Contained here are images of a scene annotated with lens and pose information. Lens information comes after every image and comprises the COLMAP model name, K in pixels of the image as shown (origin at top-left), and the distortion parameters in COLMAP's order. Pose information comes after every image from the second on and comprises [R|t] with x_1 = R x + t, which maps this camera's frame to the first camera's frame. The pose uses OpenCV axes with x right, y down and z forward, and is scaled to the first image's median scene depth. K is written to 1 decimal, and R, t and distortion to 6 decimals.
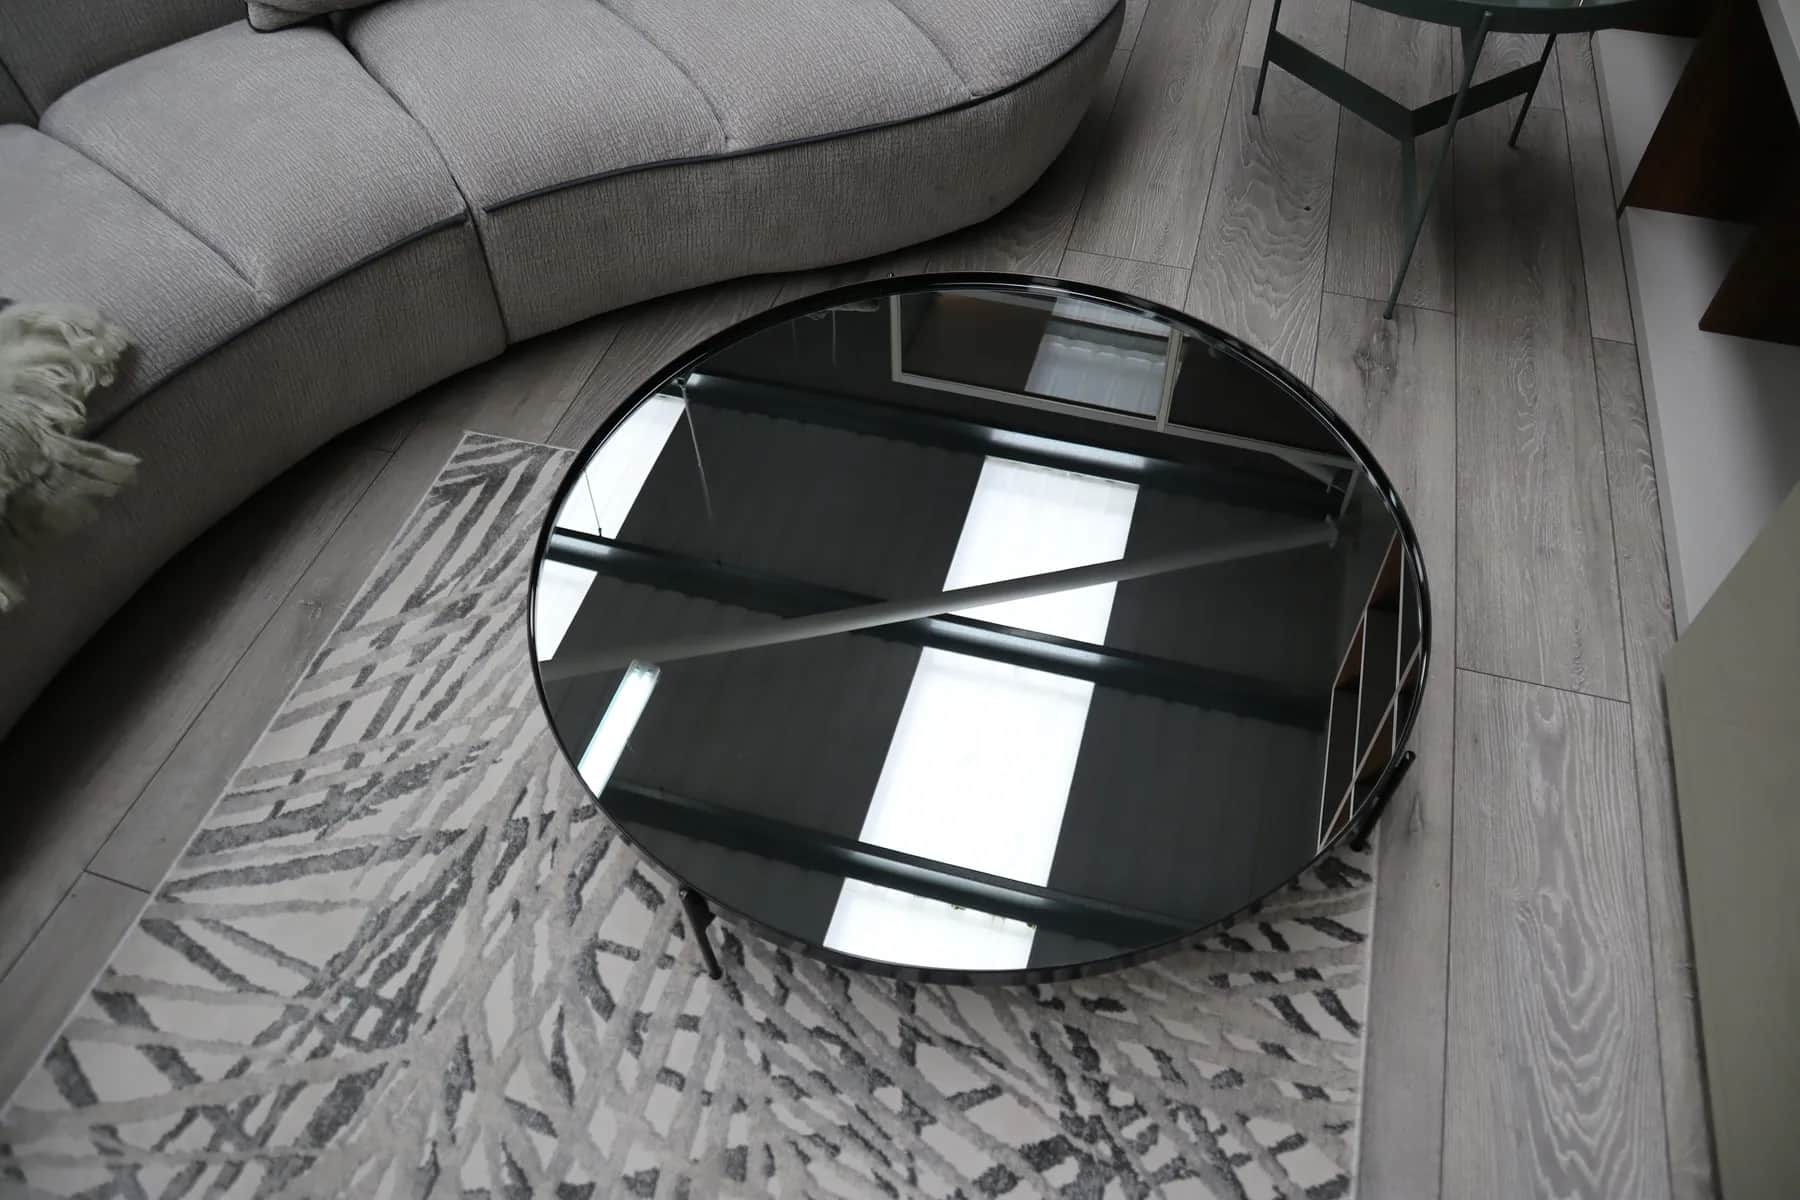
lens RADIAL K [[1249.7, 0, 903.3], [0, 1249.7, 595.0], [0, 0, 1]] dist [-0.121125, 0.076756]
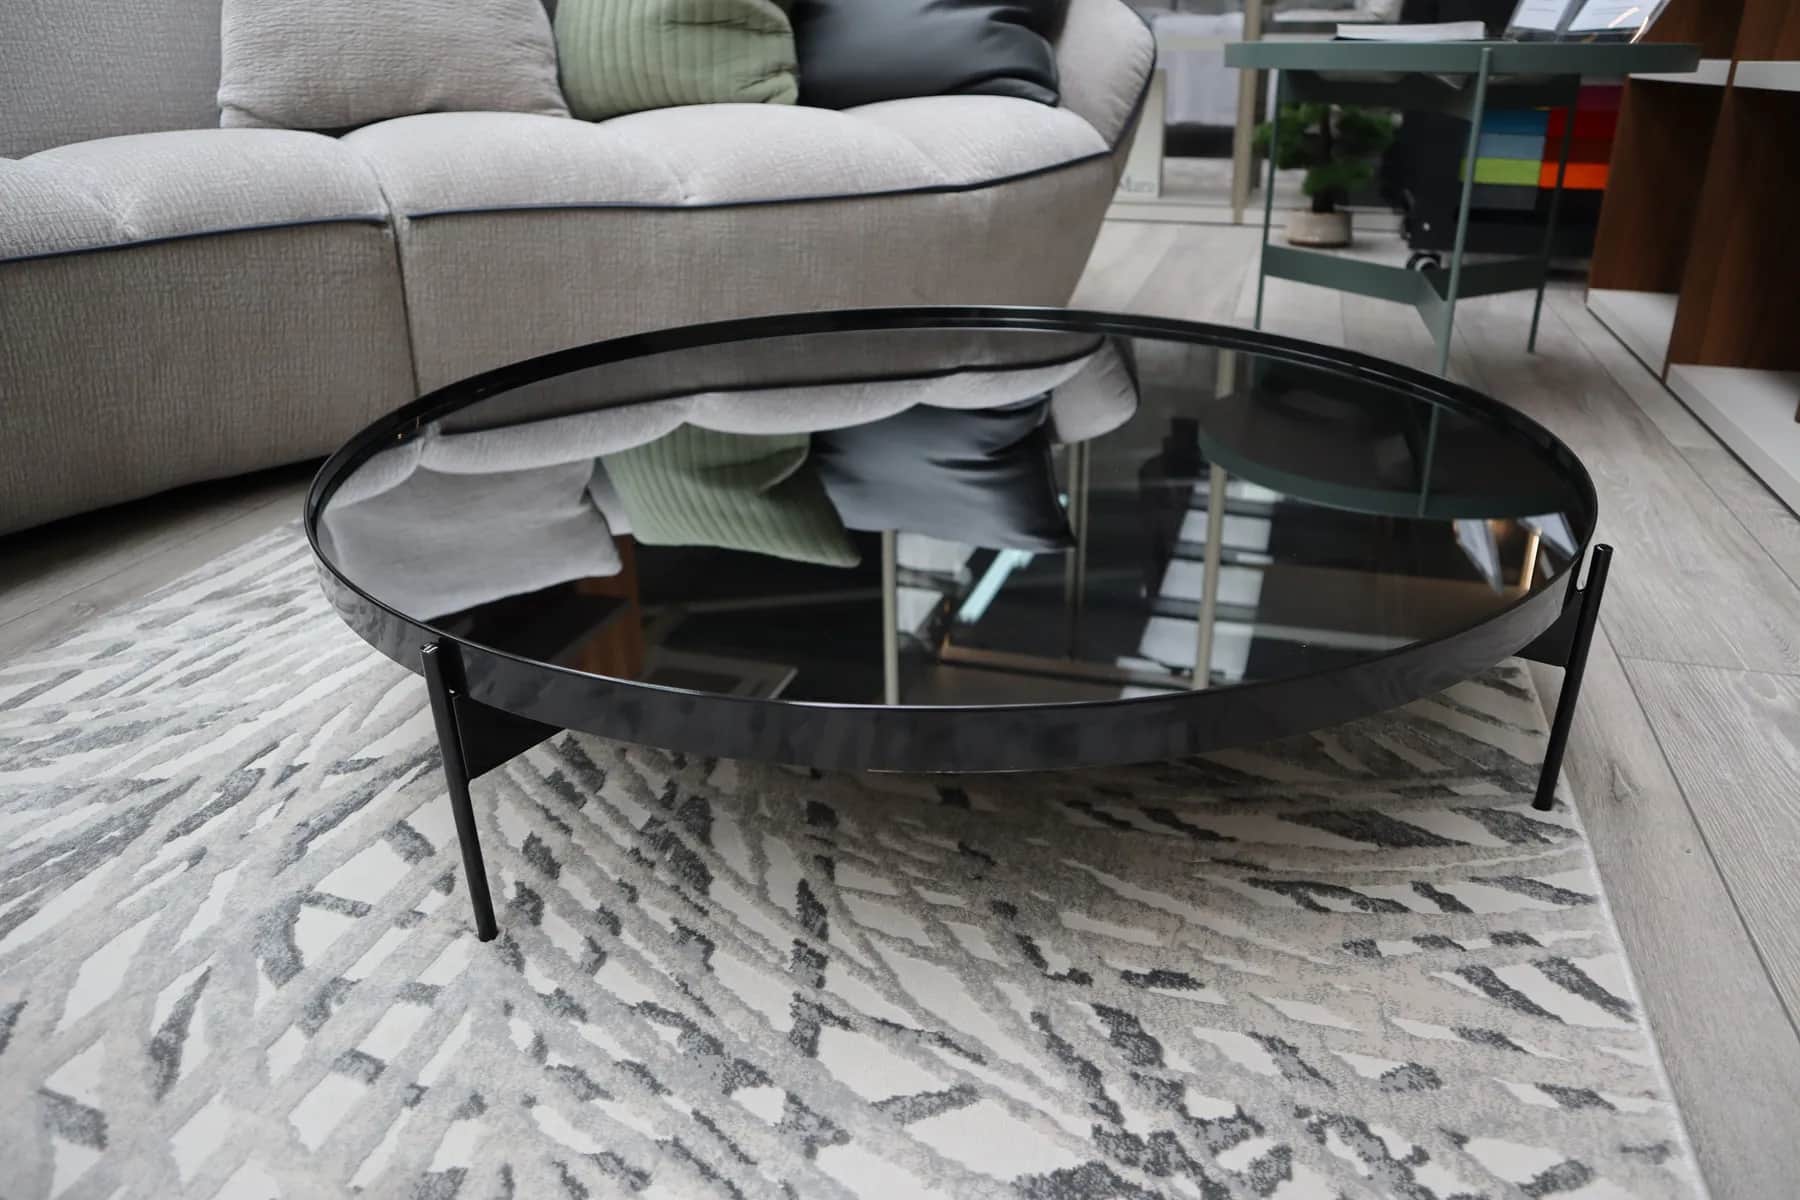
lens RADIAL K [[1249.7, 0, 903.3], [0, 1249.7, 595.0], [0, 0, 1]] dist [-0.121125, 0.076756]
pose [[0.999808, 0.014060, -0.013620, 0.050915], [-0.018728, 0.889551, -0.456452, 0.437165], [0.005698, 0.456619, 0.889644, 0.426368]]
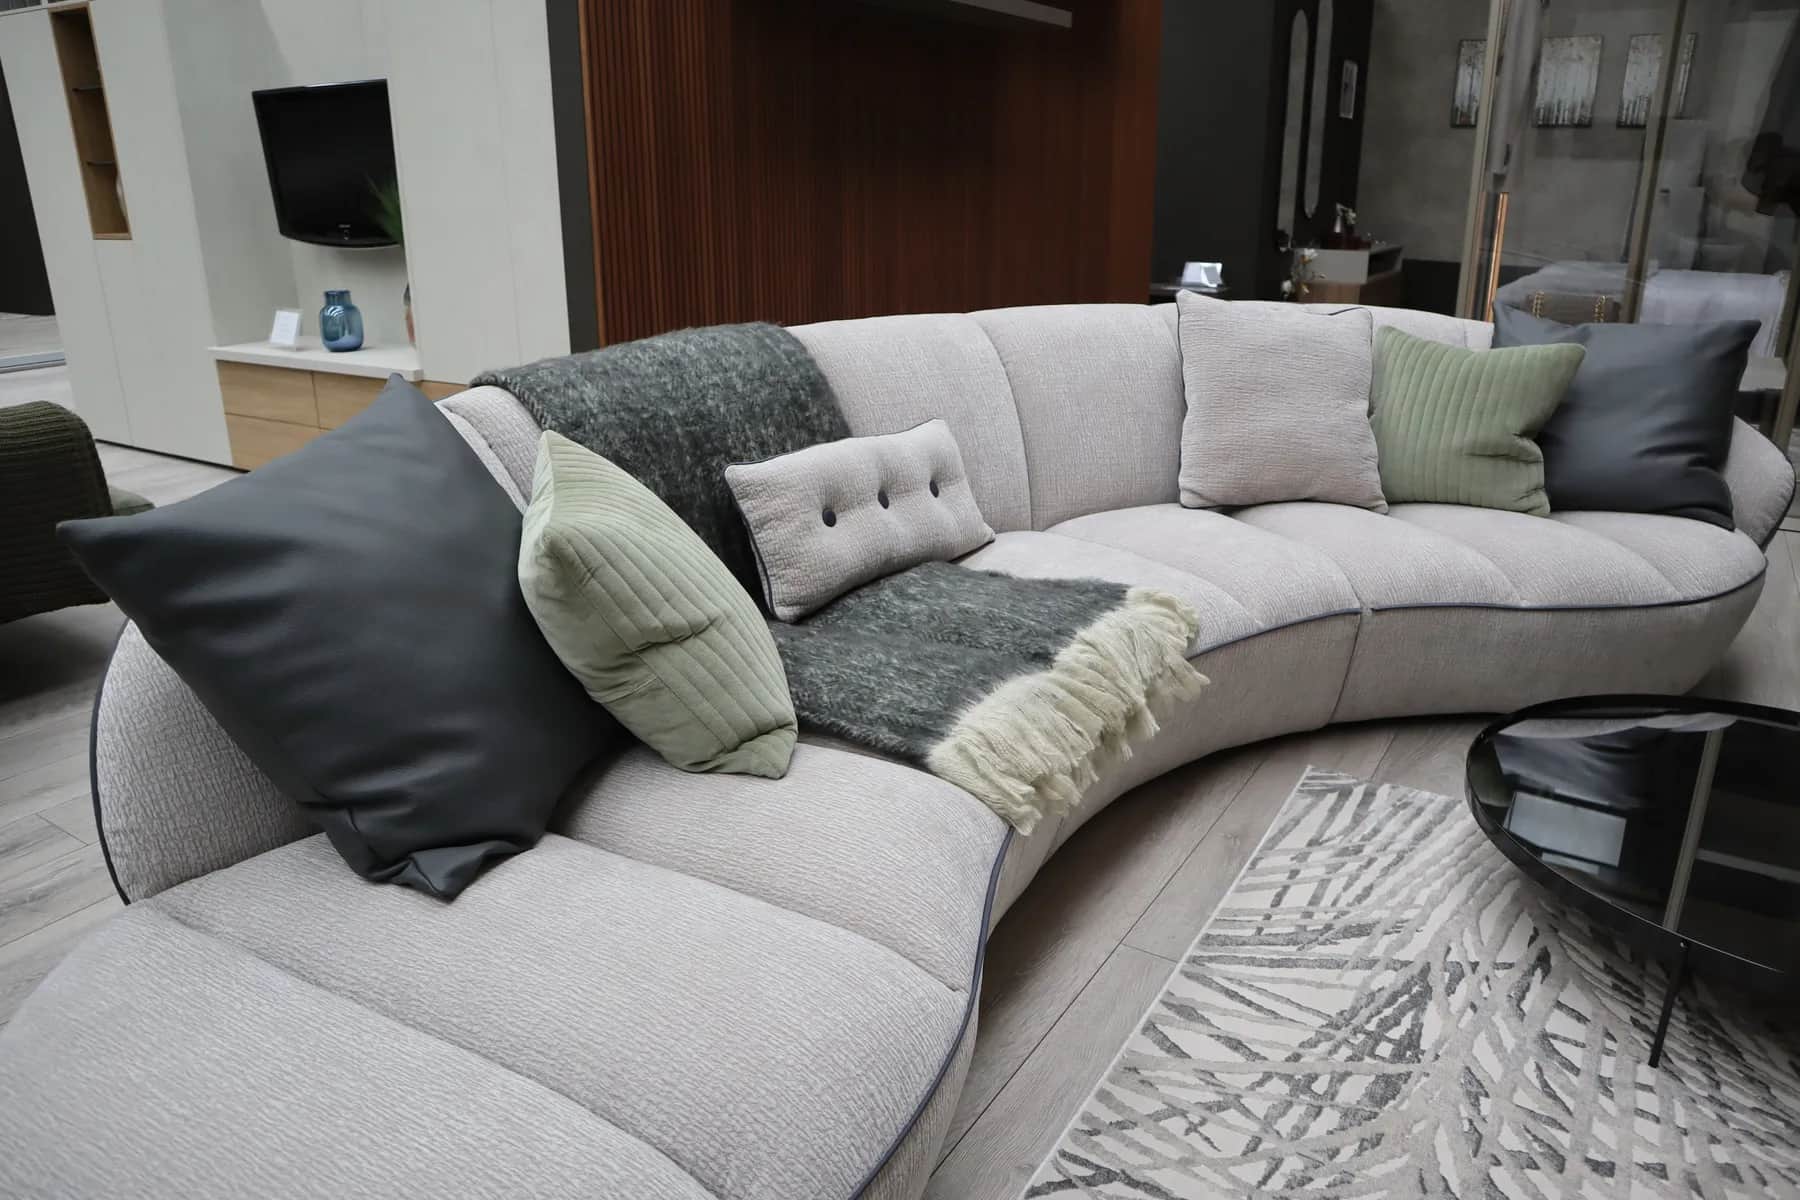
lens RADIAL K [[1249.7, 0, 903.3], [0, 1249.7, 595.0], [0, 0, 1]] dist [-0.121125, 0.076756]
pose [[0.961896, 0.110027, -0.250301, -0.677553], [-0.226041, 0.835052, -0.501592, 0.730824], [0.153826, 0.539057, 0.828103, -0.464509]]
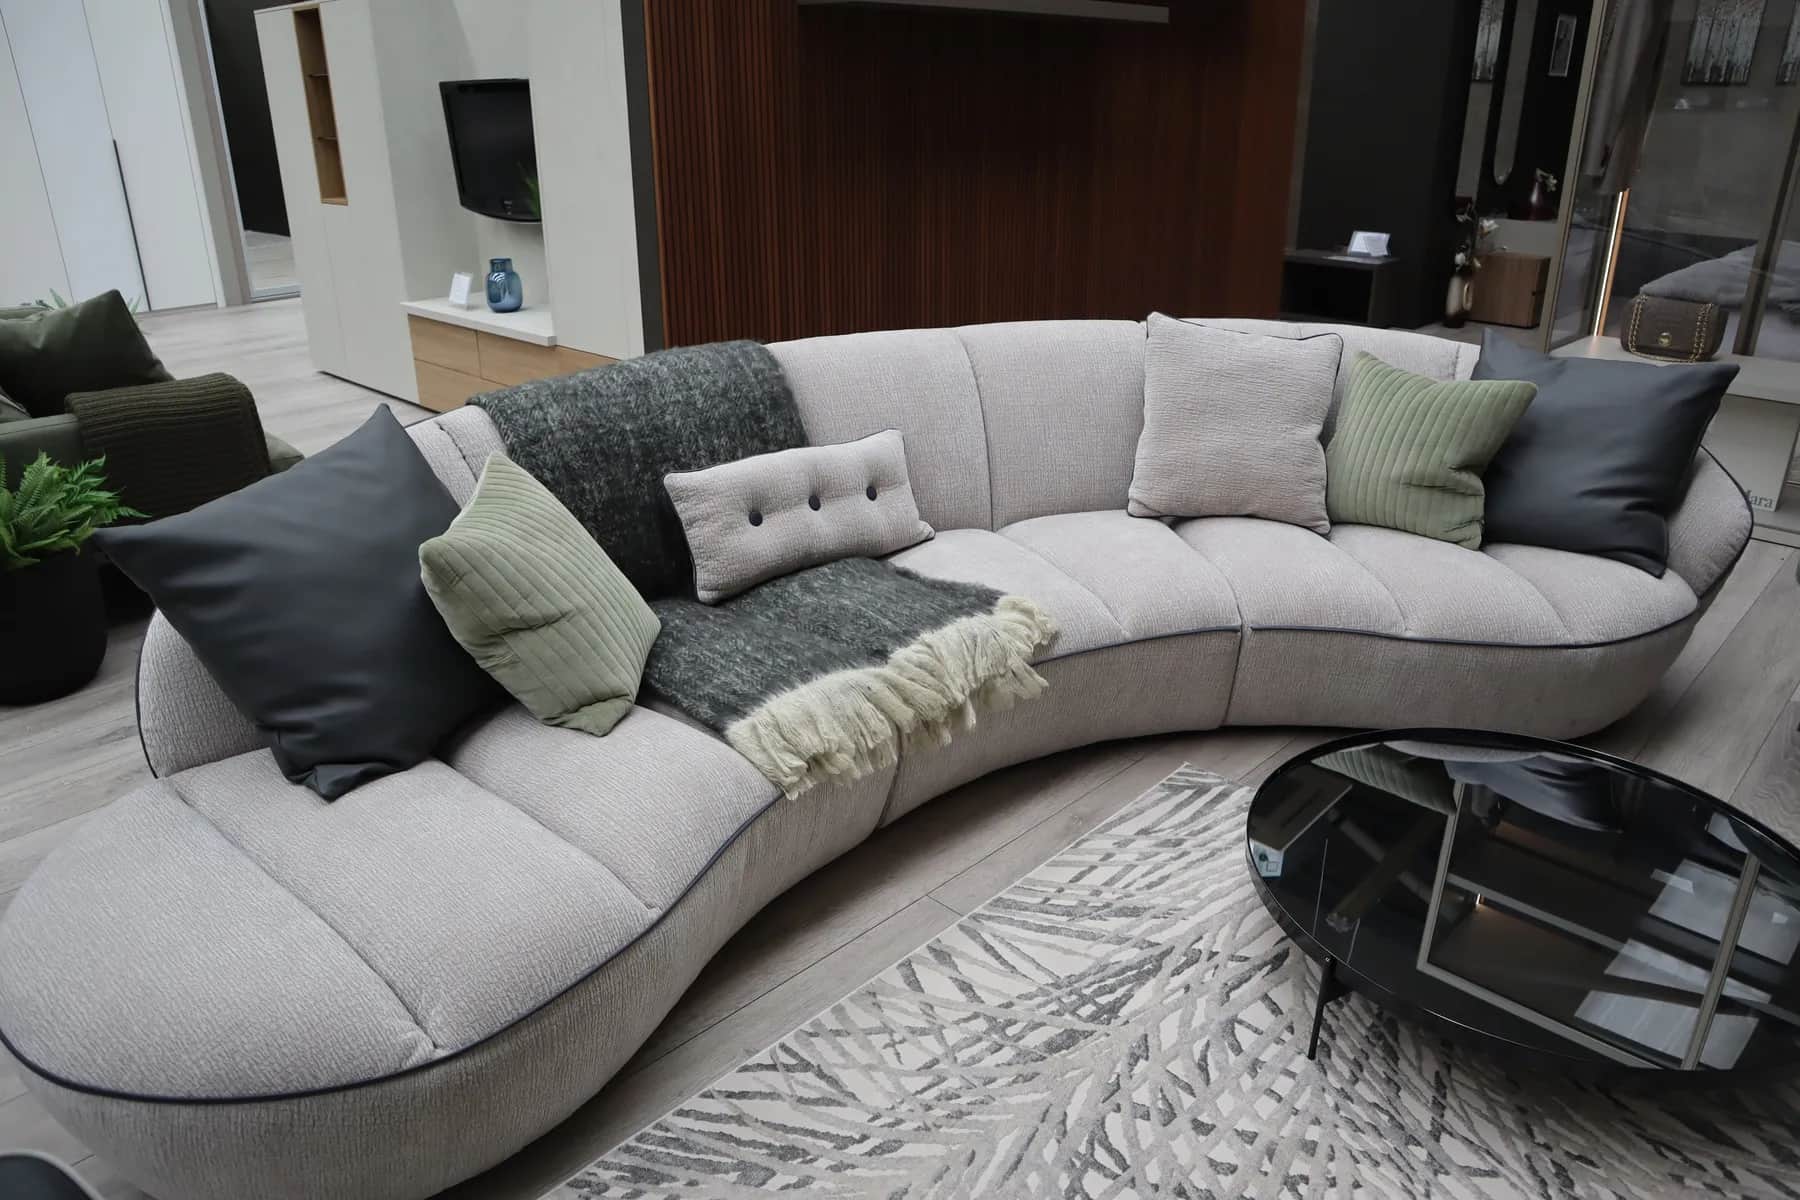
lens RADIAL K [[1256.4, 0, 903.3], [0, 1256.4, 591.3], [0, 0, 1]] dist [-0.122543, 0.081709]
pose [[0.884107, 0.196980, -0.423737, -0.071992], [-0.375680, 0.838887, -0.393870, 0.628477], [0.277883, 0.507413, 0.815667, -0.691726]]
